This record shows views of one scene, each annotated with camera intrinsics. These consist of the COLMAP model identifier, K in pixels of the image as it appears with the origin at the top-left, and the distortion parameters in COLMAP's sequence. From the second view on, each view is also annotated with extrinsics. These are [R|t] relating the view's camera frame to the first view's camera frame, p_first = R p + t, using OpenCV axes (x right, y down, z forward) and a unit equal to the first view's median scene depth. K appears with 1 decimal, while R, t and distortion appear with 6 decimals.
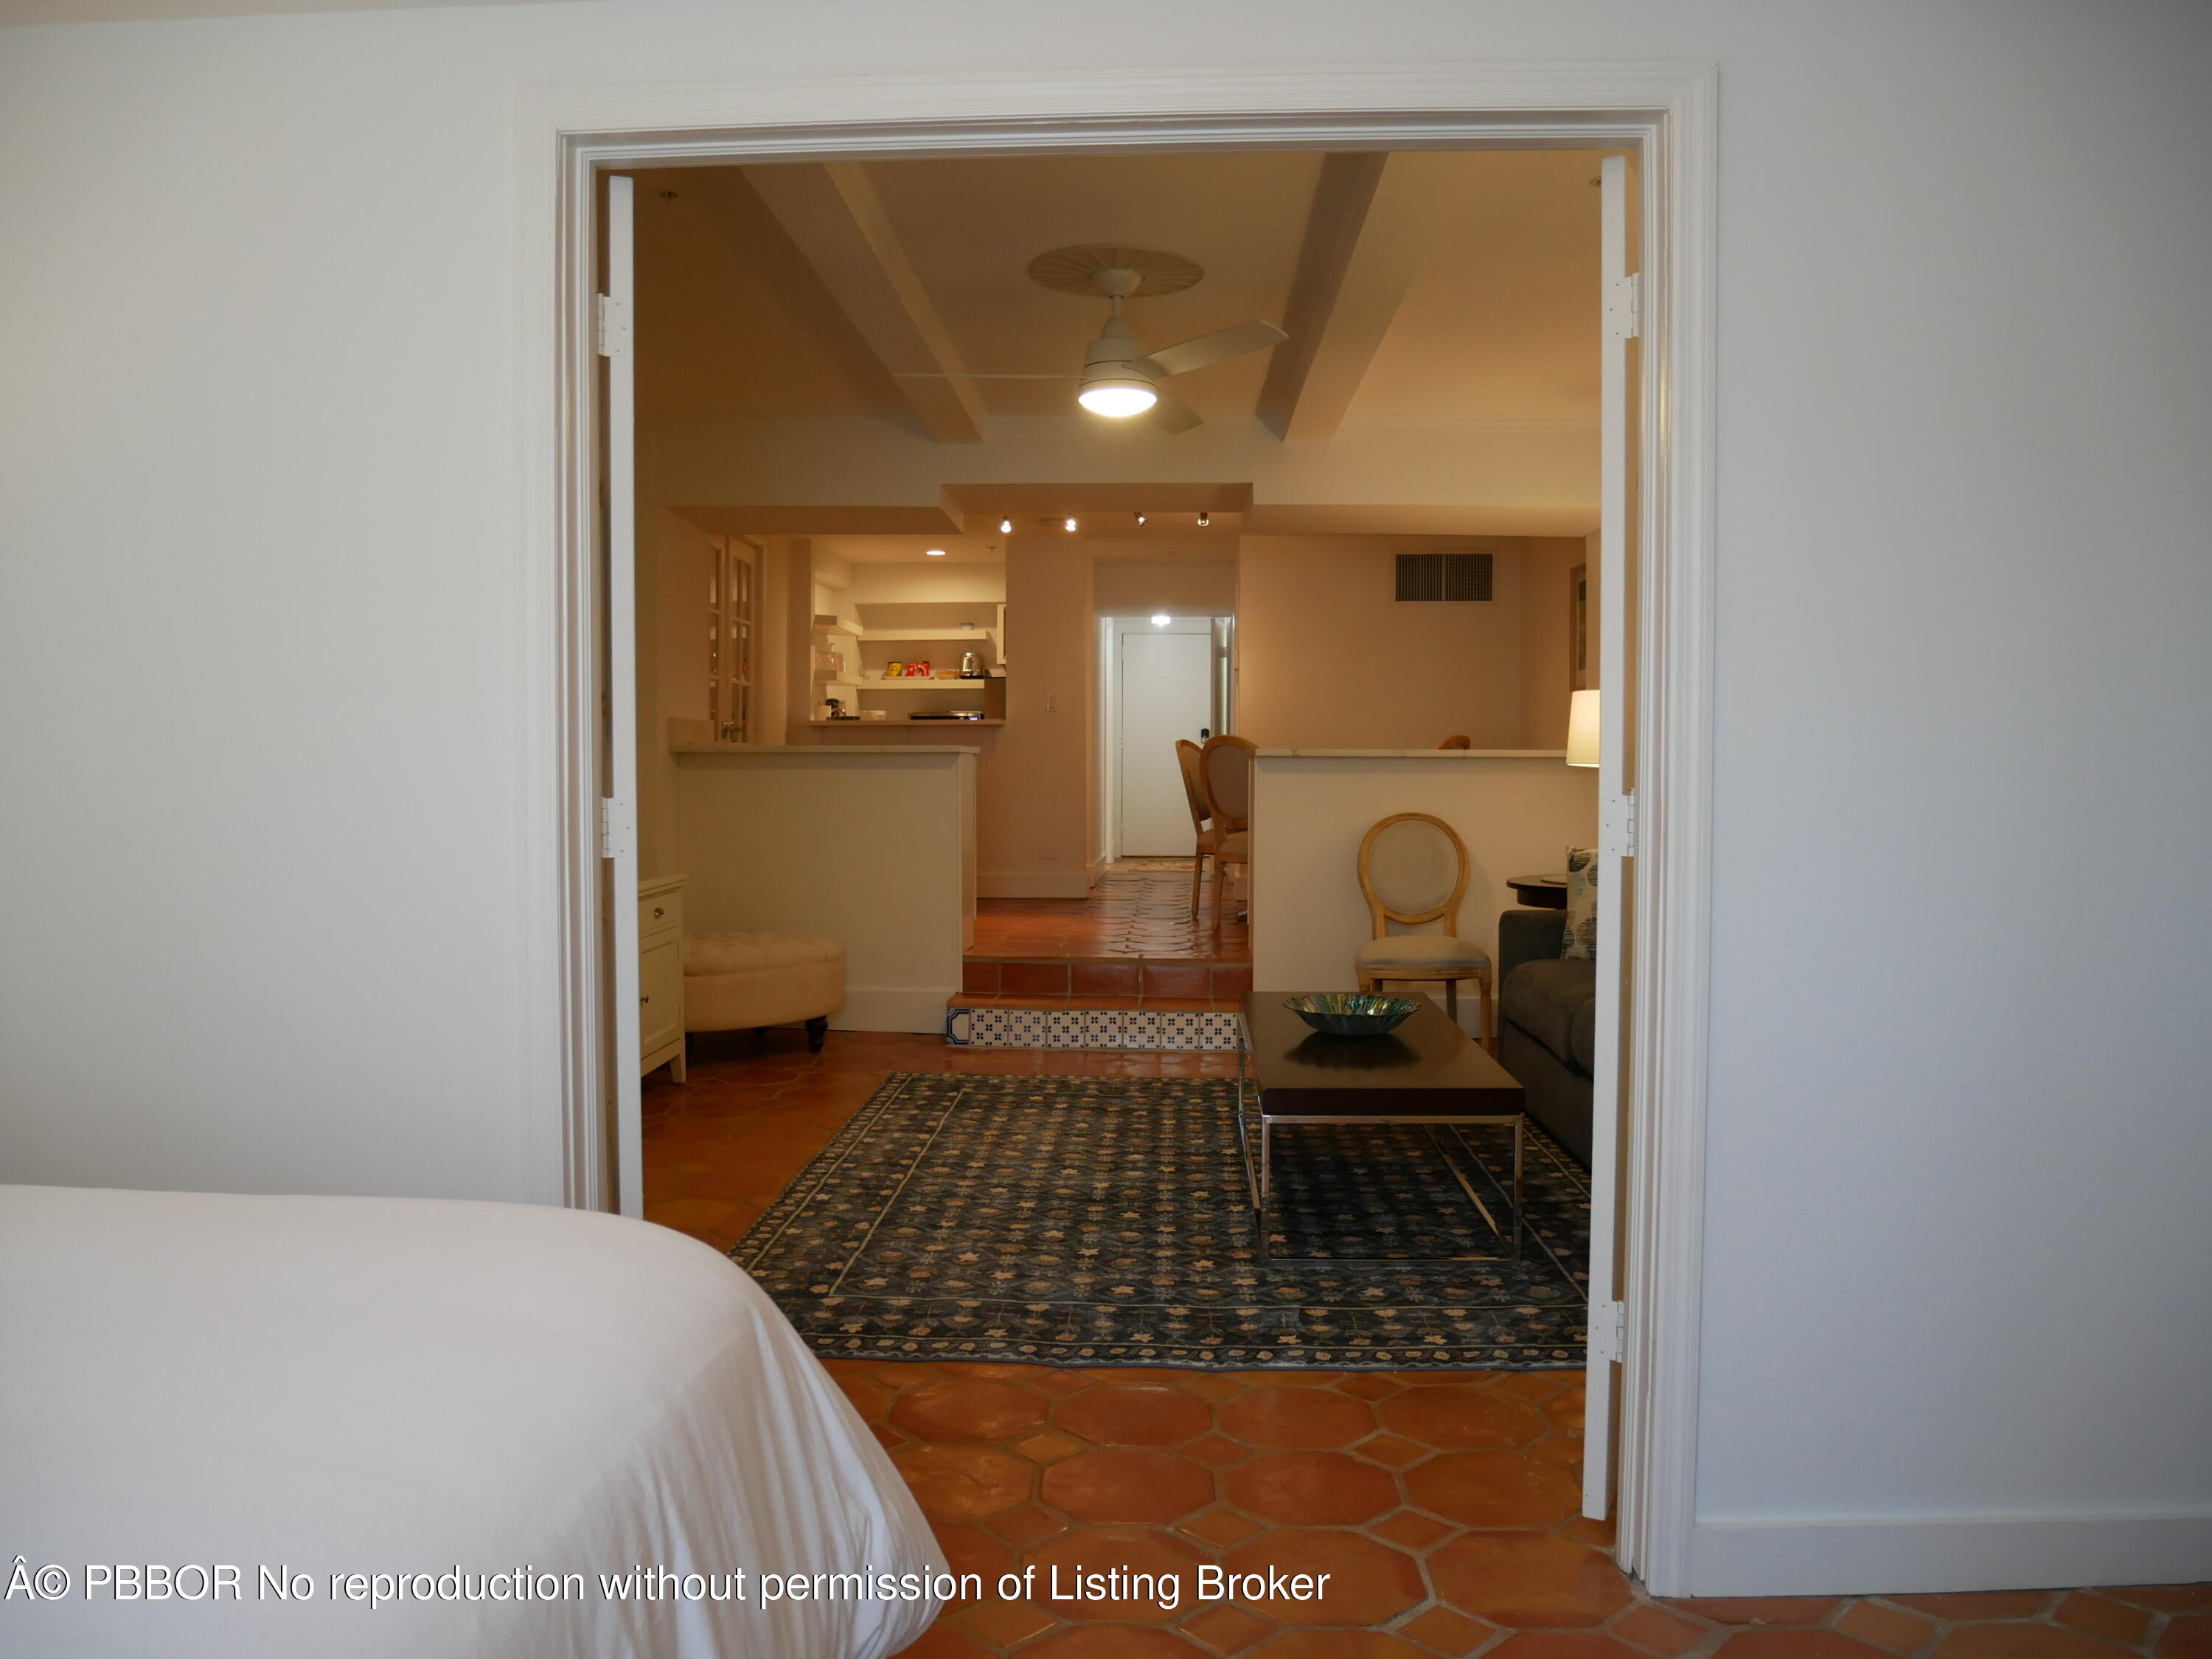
lens RADIAL K [[1566.9, 0, 1104.7], [0, 1566.9, 827.8], [0, 0, 1]] dist [-0.002655, -0.000838]
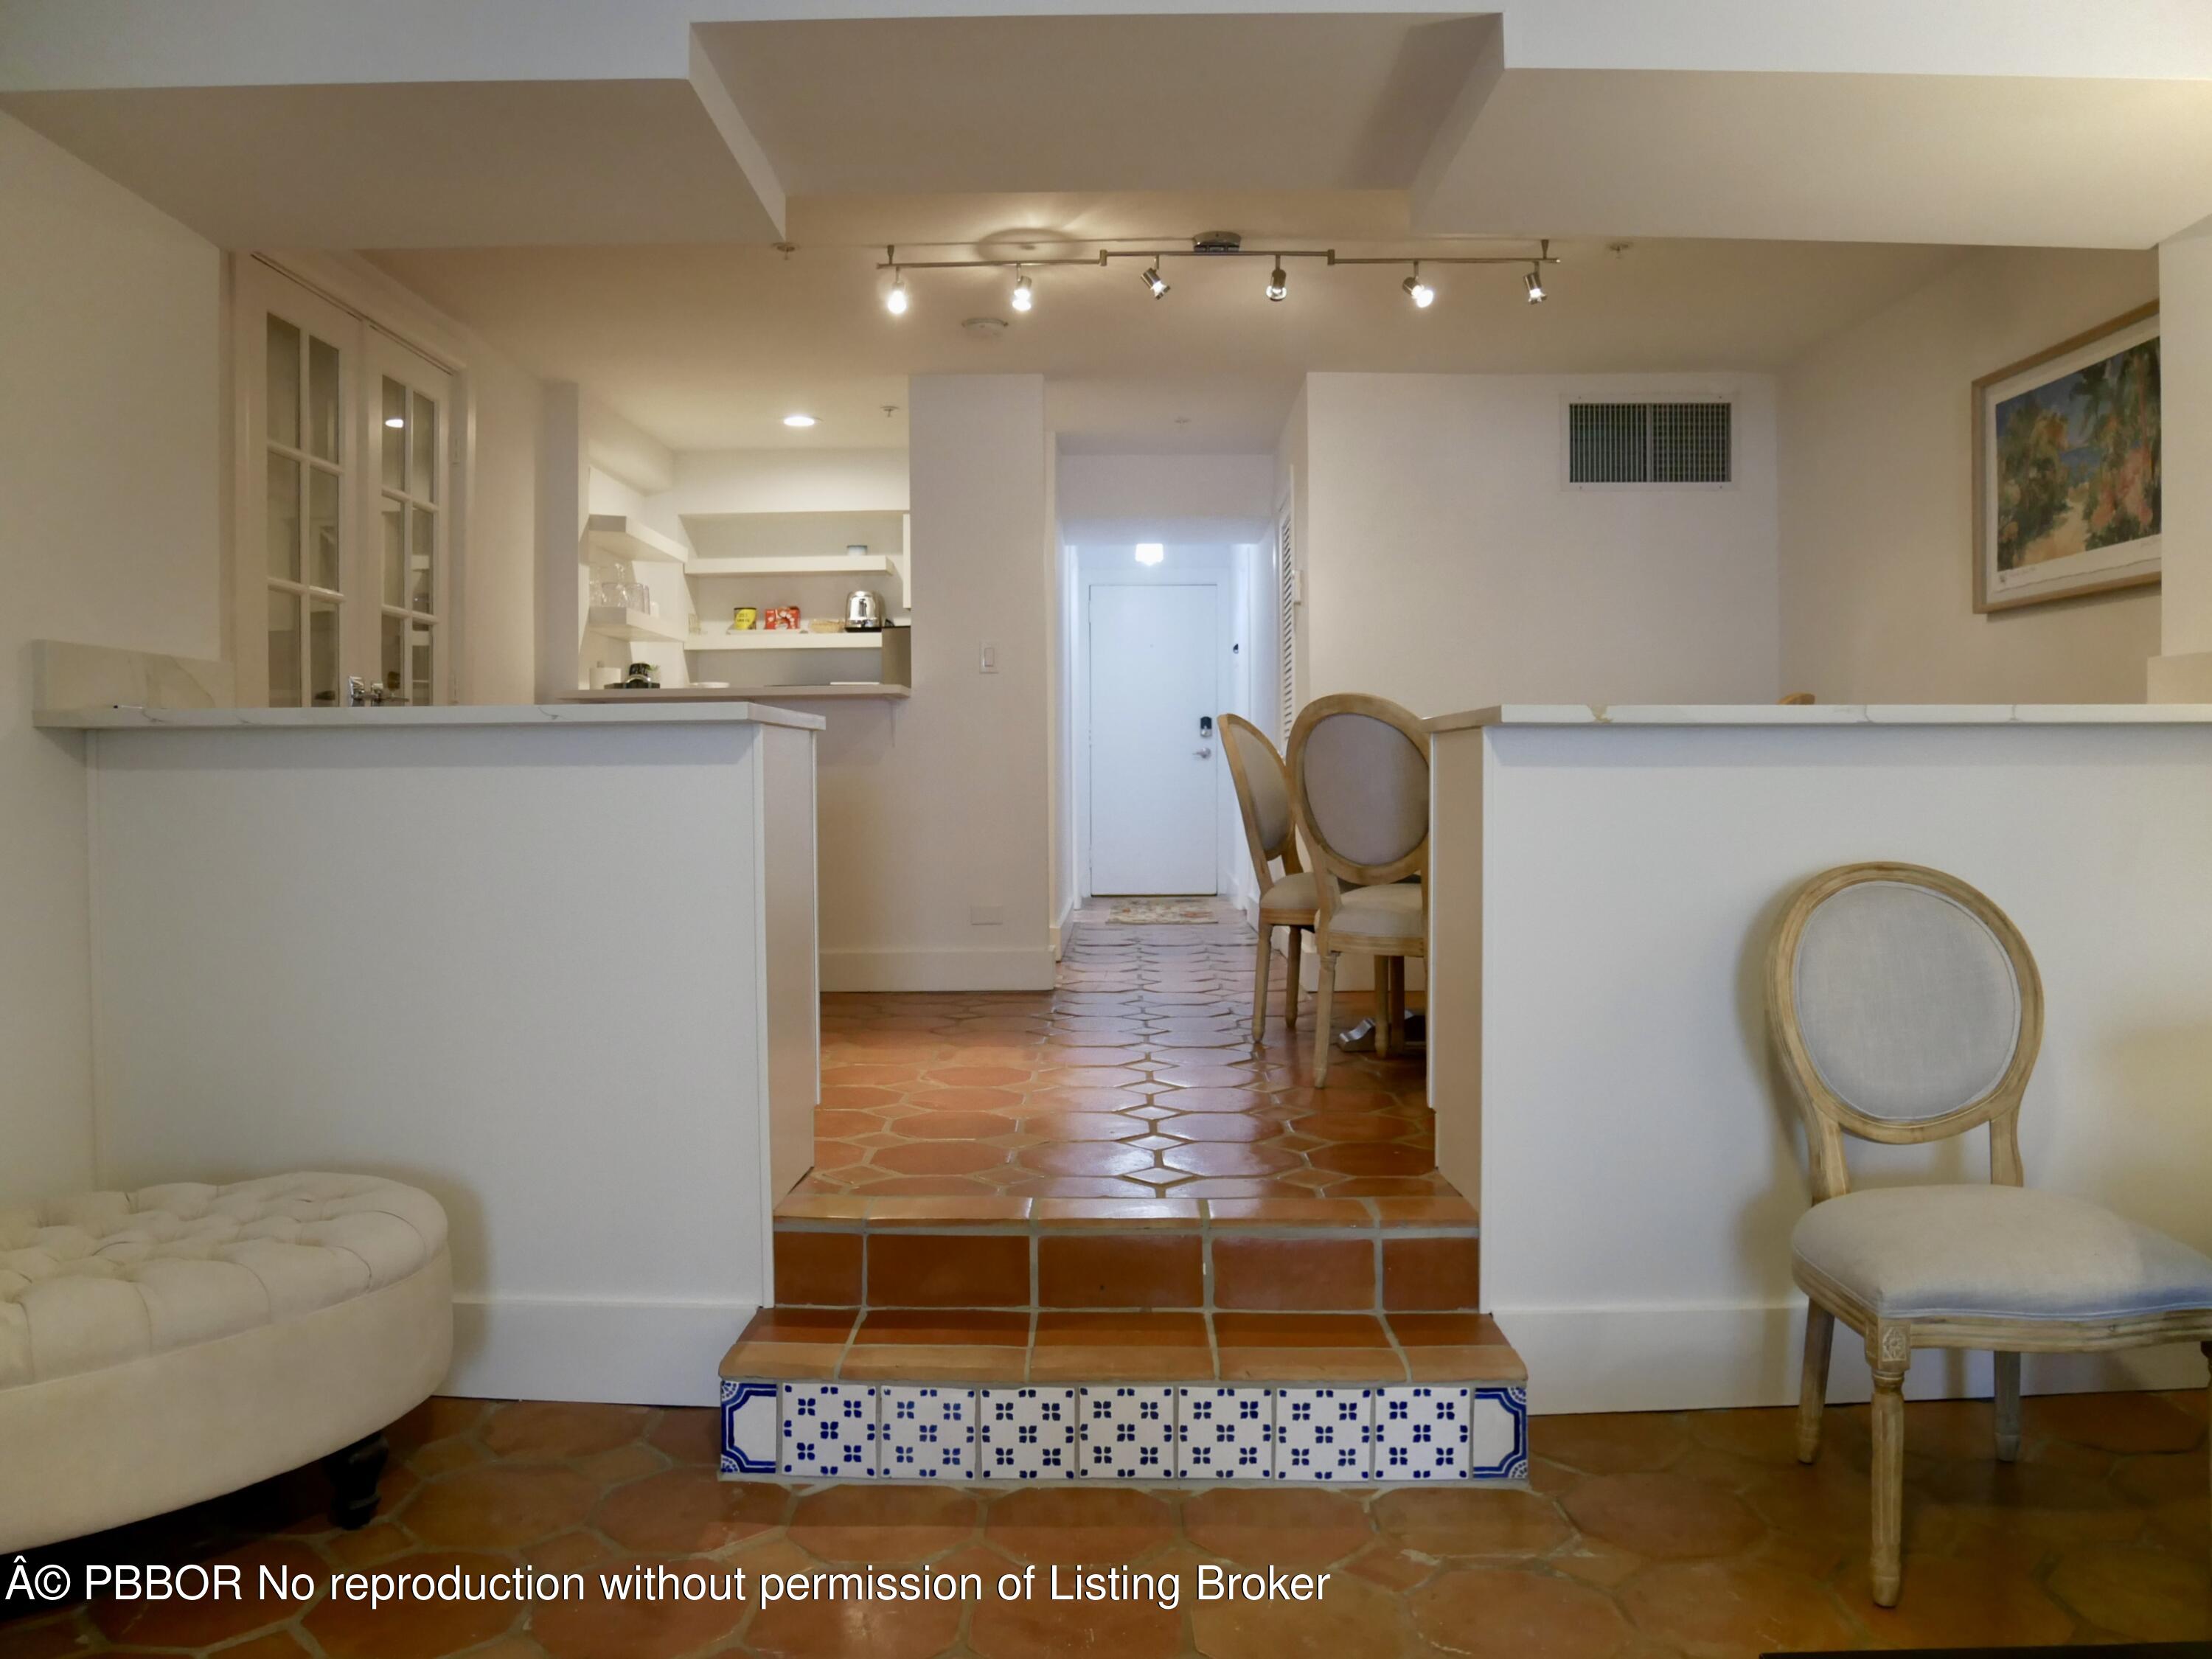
lens RADIAL K [[1566.9, 0, 1107.4], [0, 1566.9, 827.2], [0, 0, 1]] dist [-0.002655, -0.000838]
pose [[0.999192, -0.008299, 0.039317, -0.018145], [0.008507, 0.999951, -0.005123, -0.017661], [-0.039272, 0.005453, 0.999214, 0.577247]]
